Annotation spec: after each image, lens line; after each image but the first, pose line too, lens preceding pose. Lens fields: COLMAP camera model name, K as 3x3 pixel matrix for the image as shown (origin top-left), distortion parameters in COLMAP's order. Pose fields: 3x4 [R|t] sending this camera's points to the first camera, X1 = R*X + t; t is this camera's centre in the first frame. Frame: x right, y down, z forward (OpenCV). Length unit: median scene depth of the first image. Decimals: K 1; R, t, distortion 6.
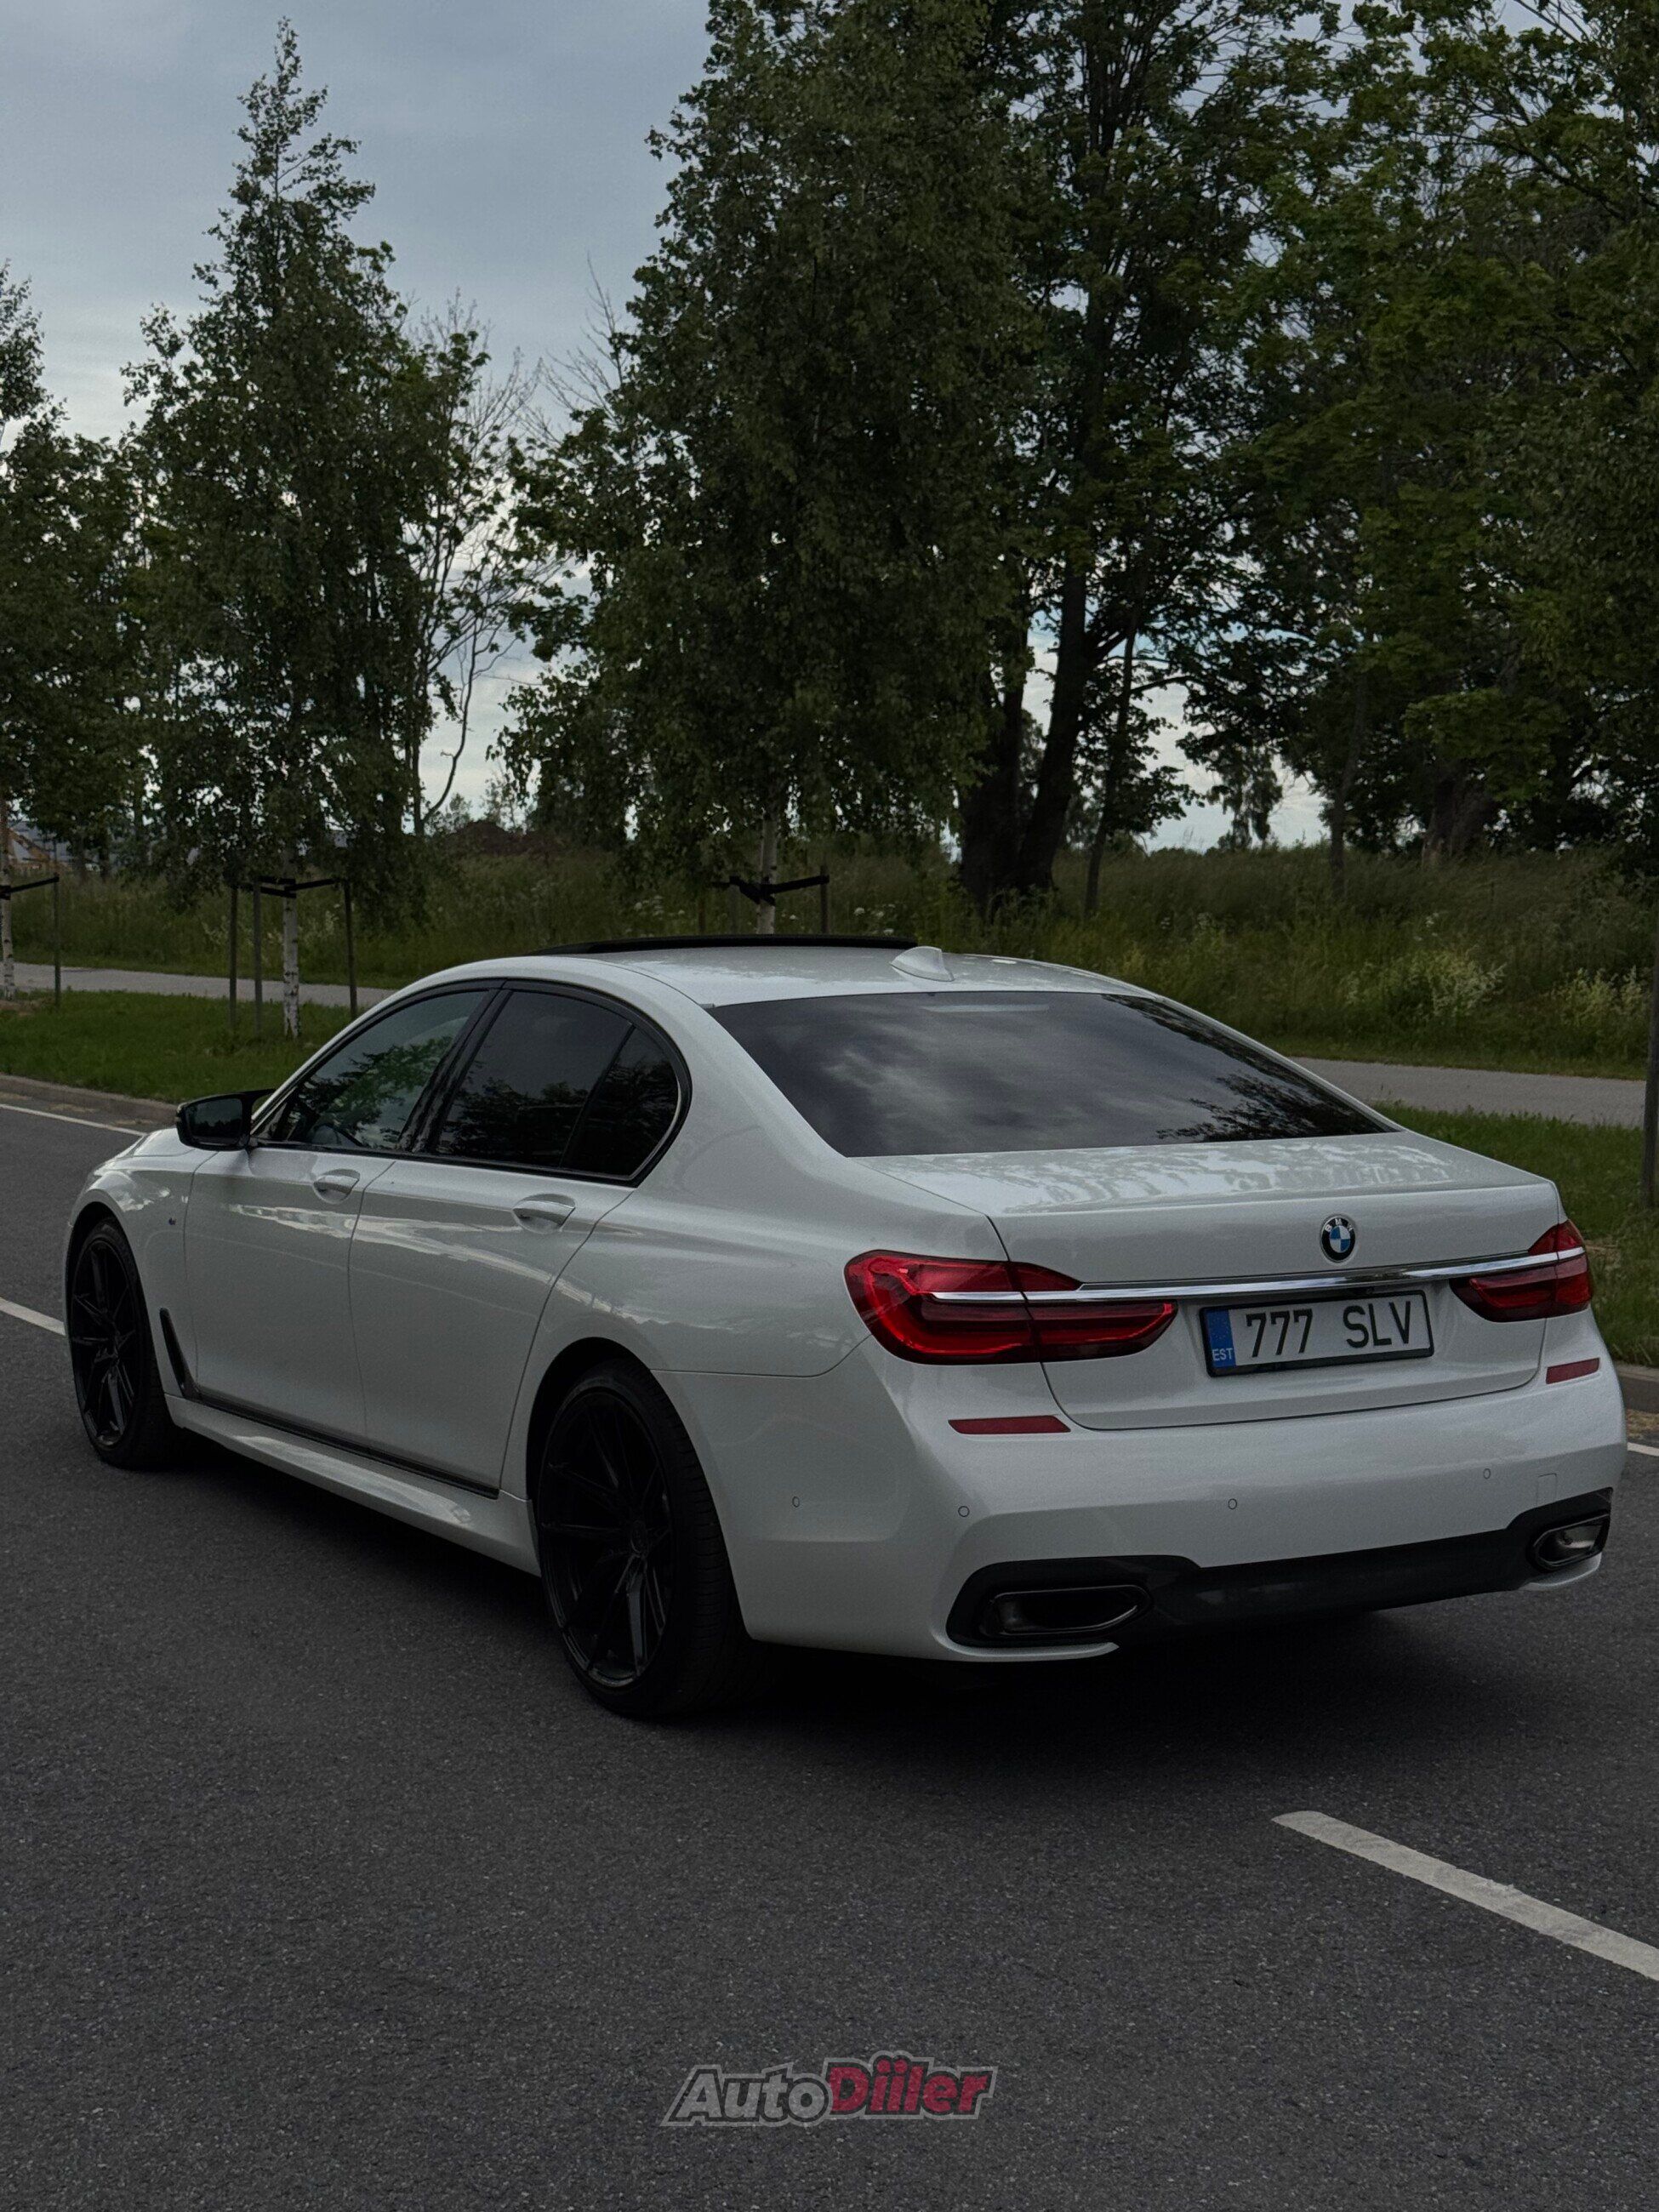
lens RADIAL K [[3131.8, 0, 829.5], [0, 3131.8, 1106.0], [0, 0, 1]] dist [0.282960, -0.625817]
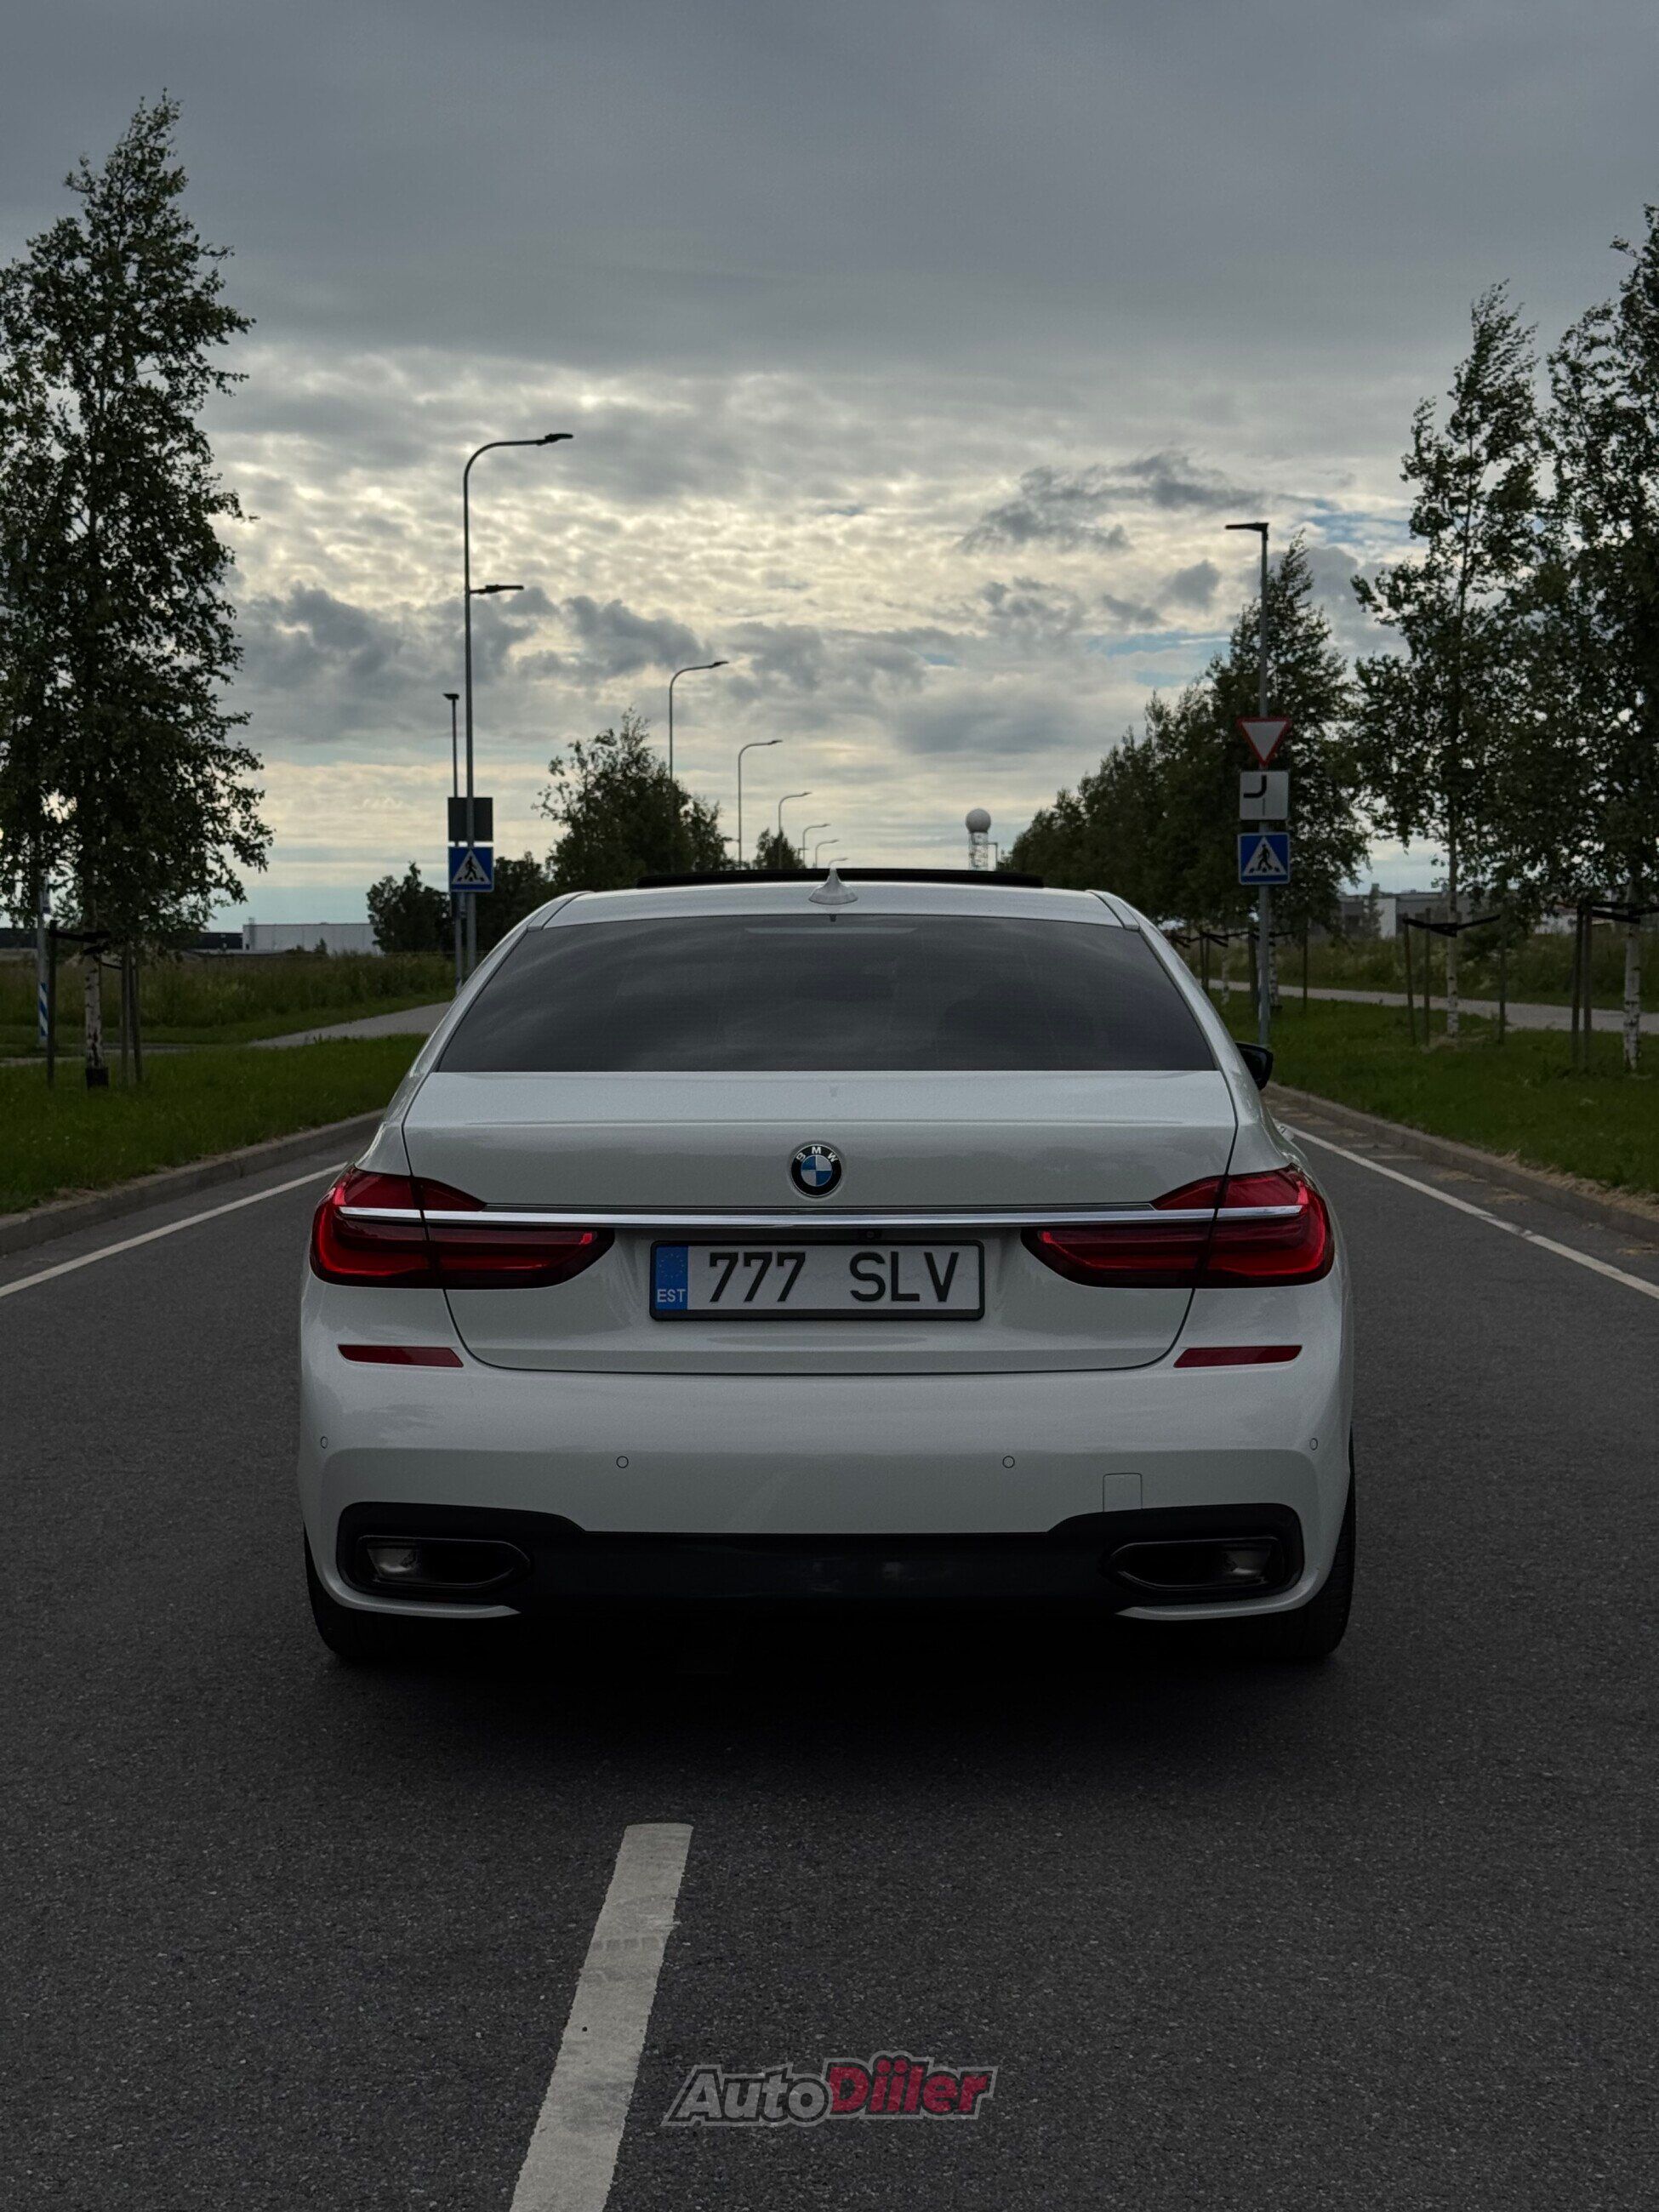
lens RADIAL K [[3108.1, 0, 829.5], [0, 3108.1, 1106.0], [0, 0, 1]] dist [0.257795, -0.664517]
pose [[0.834683, 0.020598, -0.550345, 0.621462], [-0.032344, 0.999409, -0.011649, 0.033908], [0.549780, 0.027524, 0.834856, 0.291519]]
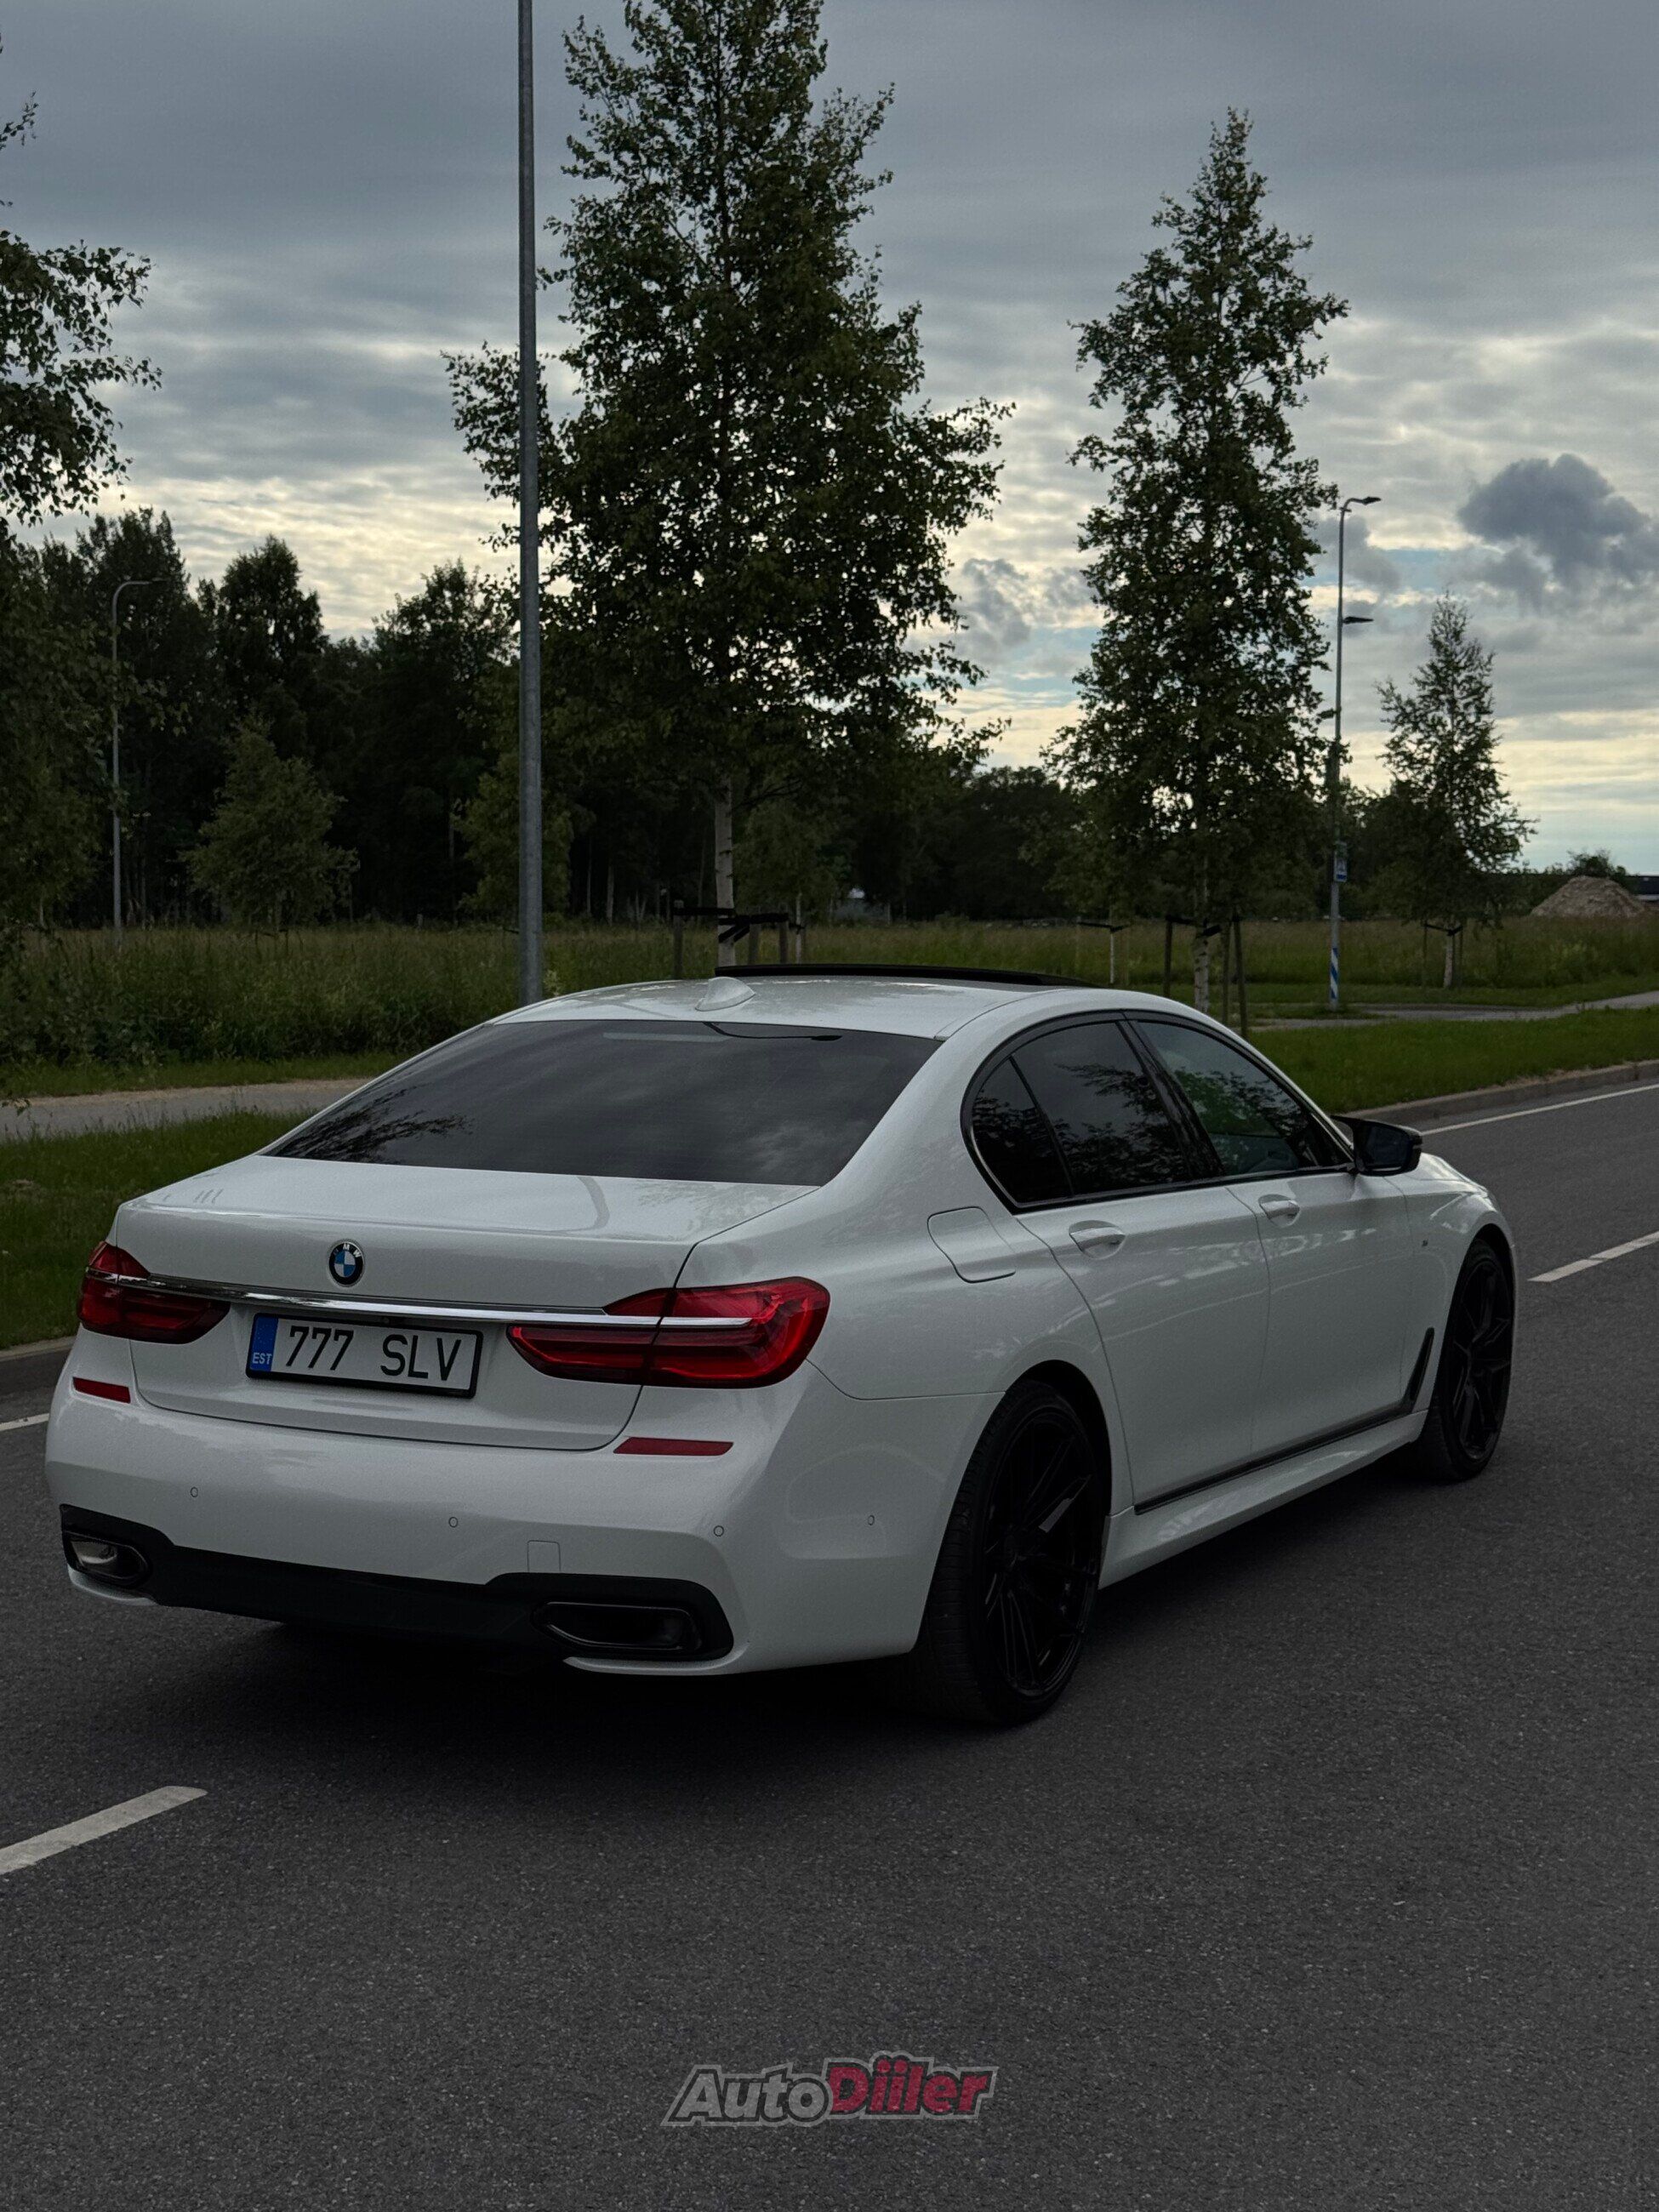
lens RADIAL K [[3131.8, 0, 829.5], [0, 3131.8, 1106.0], [0, 0, 1]] dist [0.282960, -0.625817]
pose [[0.483660, 0.059743, -0.873215, 1.116828], [-0.066404, 0.997297, 0.031453, -0.051186], [0.872733, 0.042773, 0.486320, 0.627509]]
